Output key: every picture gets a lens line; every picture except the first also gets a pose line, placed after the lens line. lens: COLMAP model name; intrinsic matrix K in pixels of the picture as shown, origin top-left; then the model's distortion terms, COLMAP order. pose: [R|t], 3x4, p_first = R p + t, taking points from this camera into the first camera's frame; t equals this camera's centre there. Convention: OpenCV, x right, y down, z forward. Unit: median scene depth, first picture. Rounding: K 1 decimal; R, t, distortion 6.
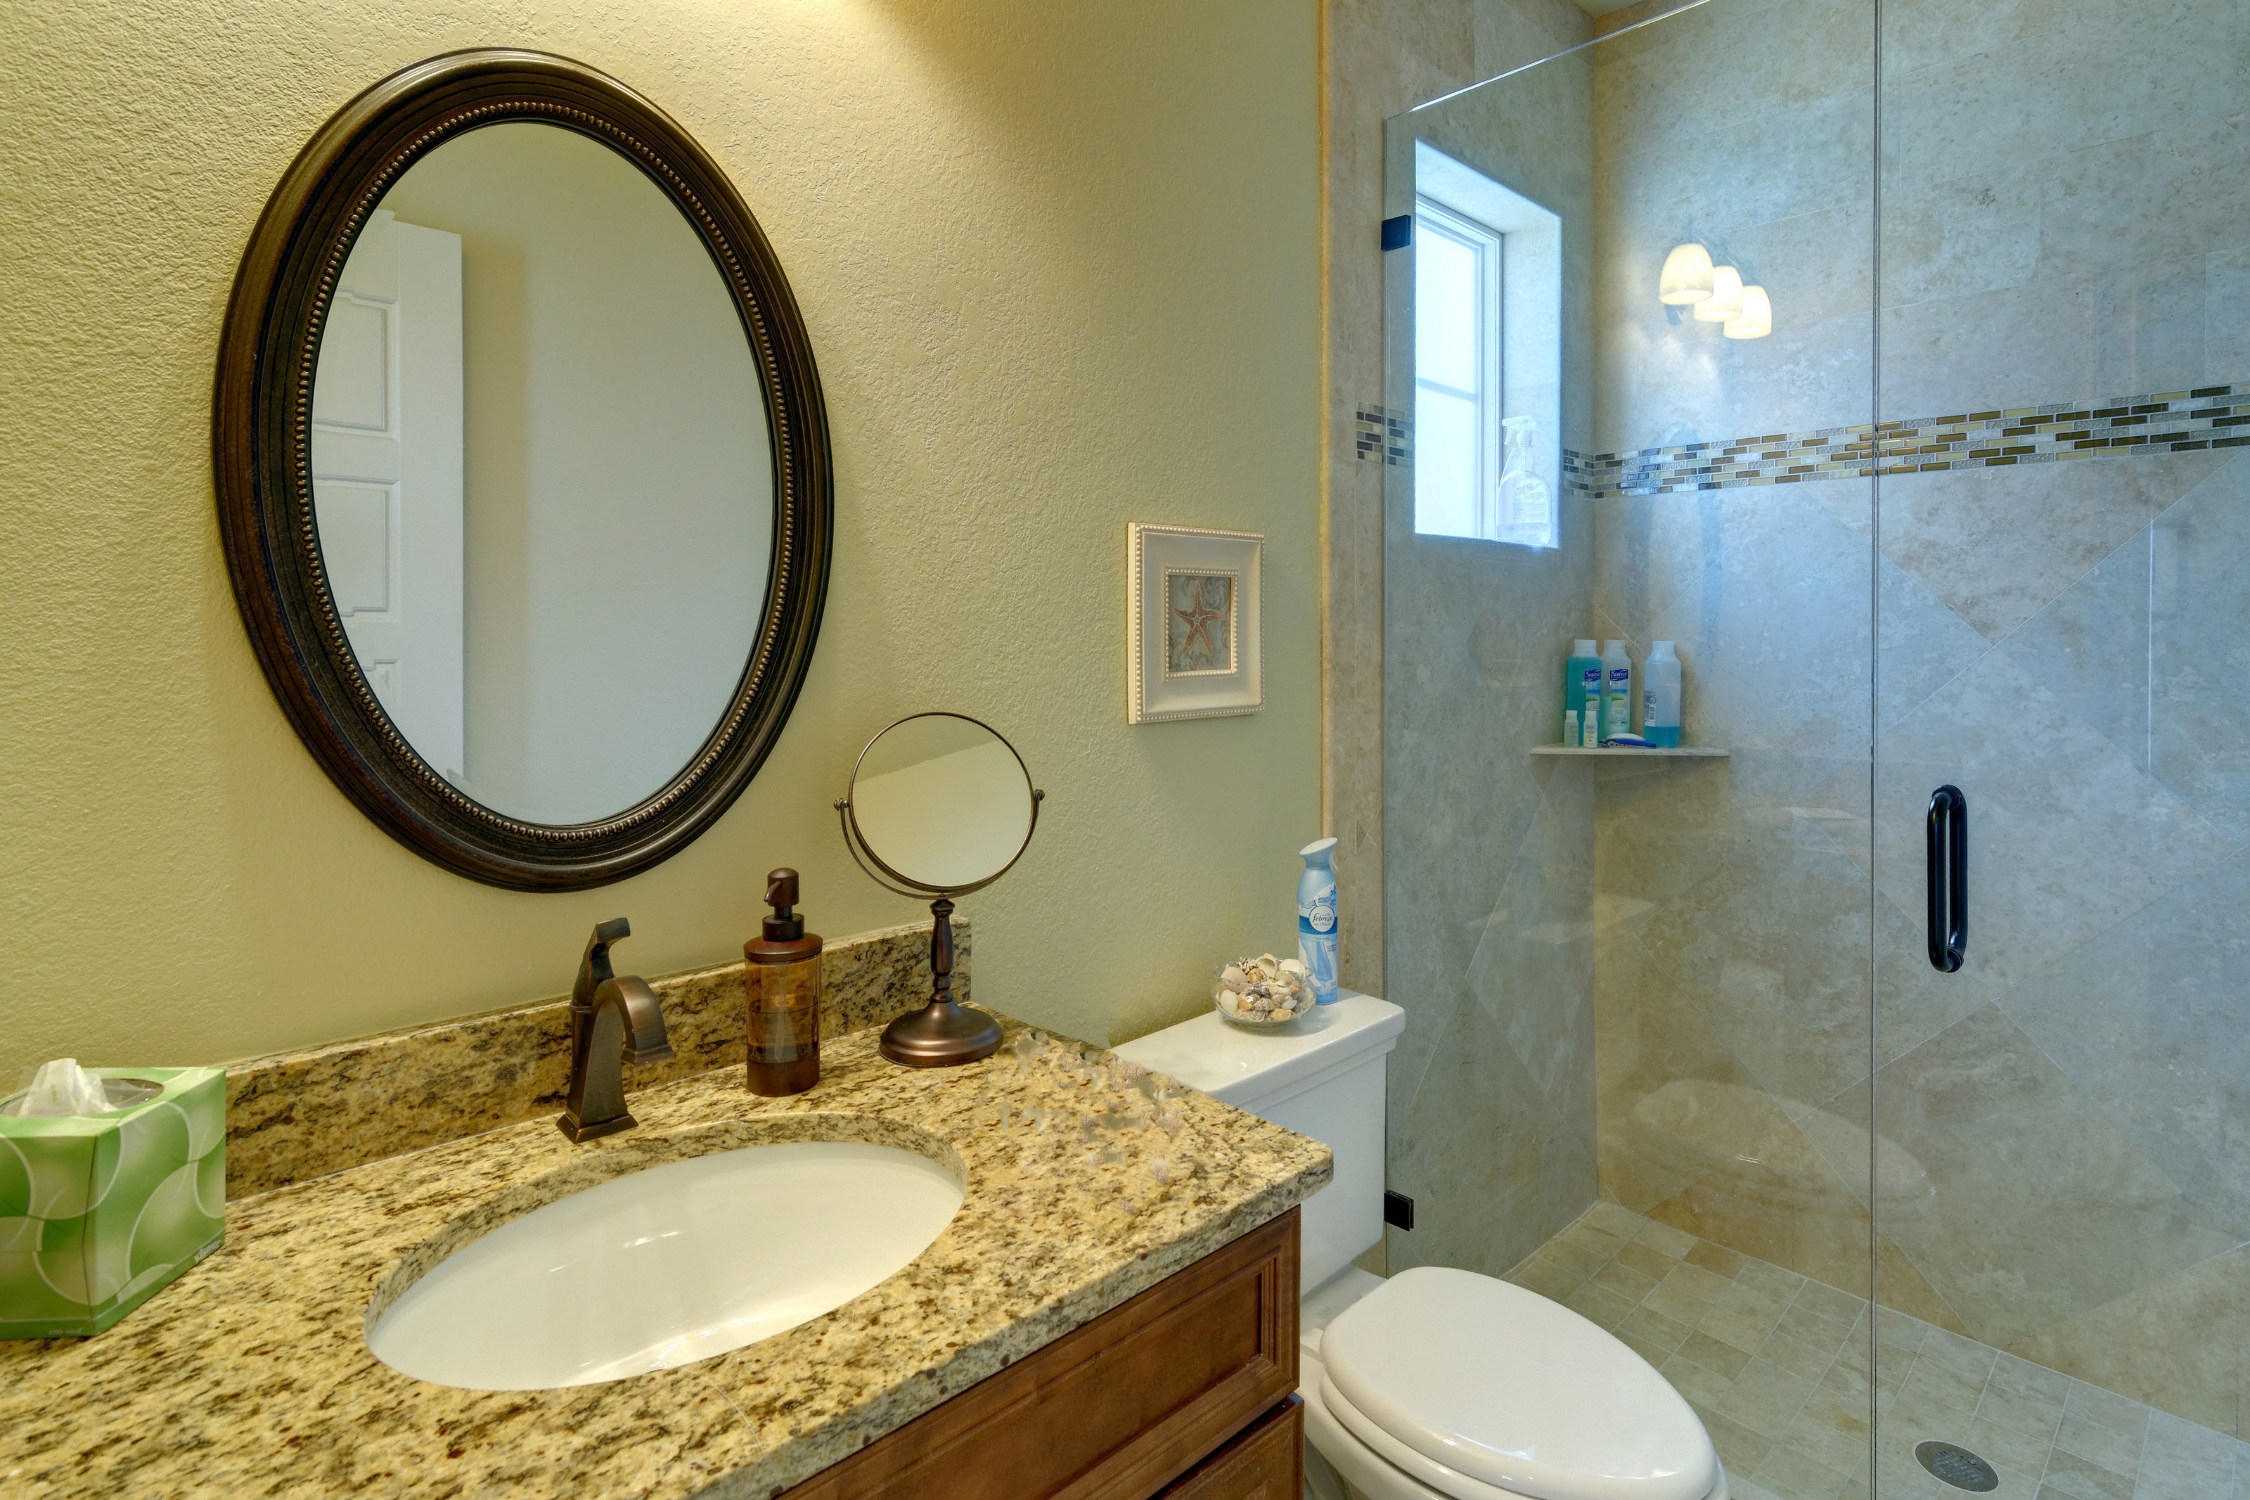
lens RADIAL K [[1140.4, 0, 1139.2], [0, 1140.4, 693.5], [0, 0, 1]] dist [0.002570, -0.001351]
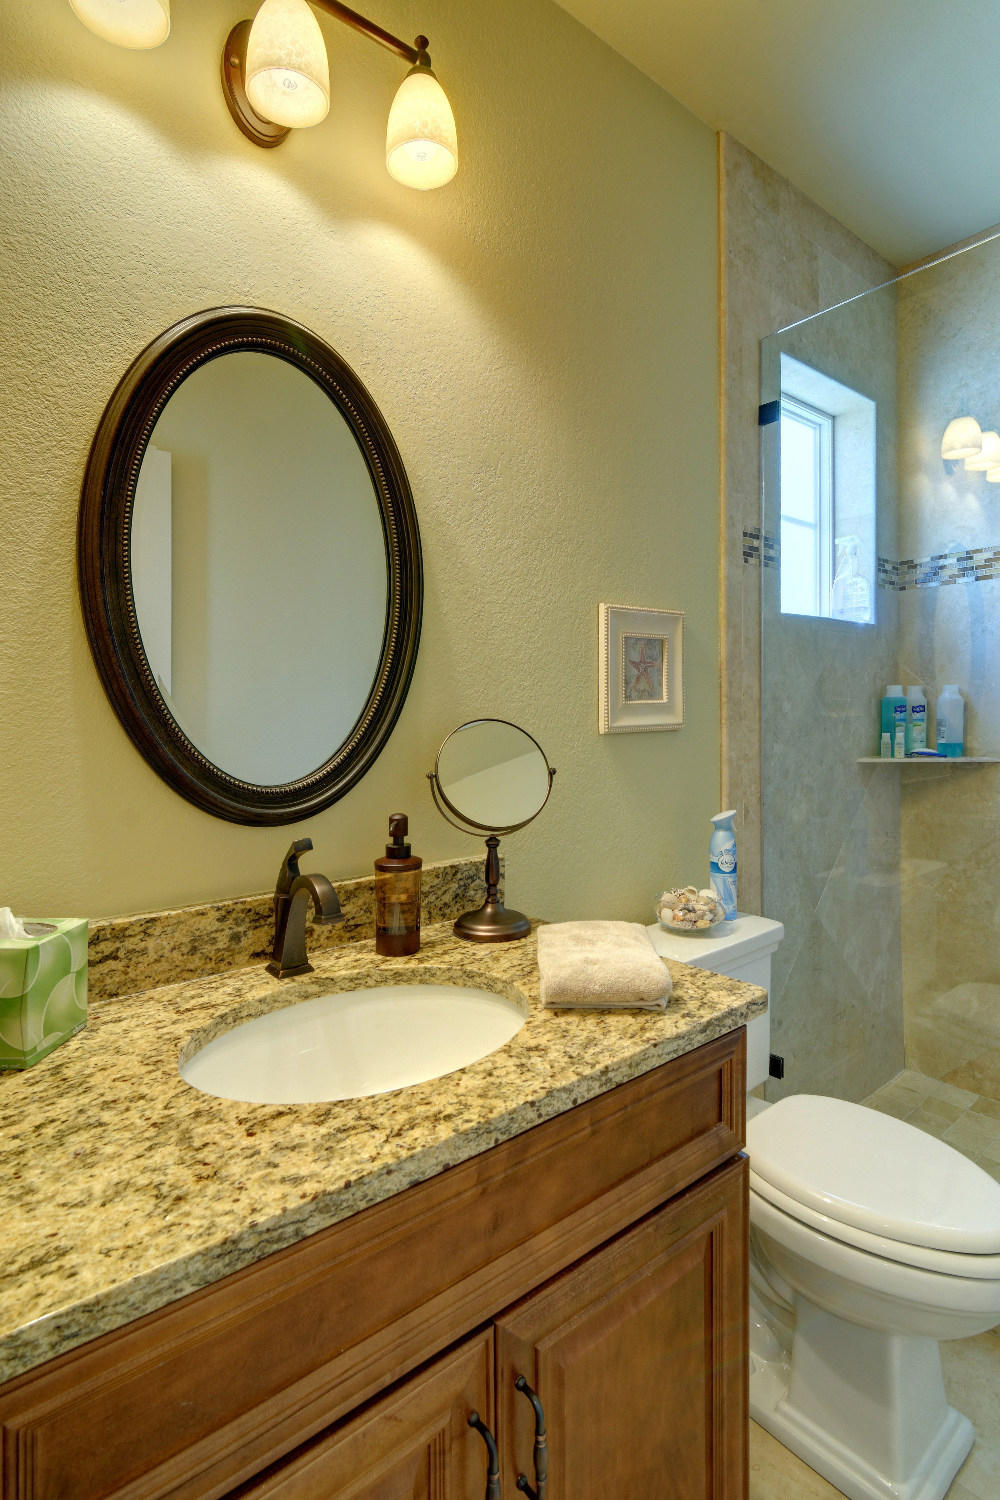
lens RADIAL K [[735.5, 0, 499.7], [0, 735.5, 734.7], [0, 0, 1]] dist [0.002641, -0.001011]
pose [[0.995371, -0.010741, -0.095509, -0.079420], [0.009518, 0.999867, -0.013248, 0.064348], [0.095639, 0.012278, 0.995340, -0.010595]]
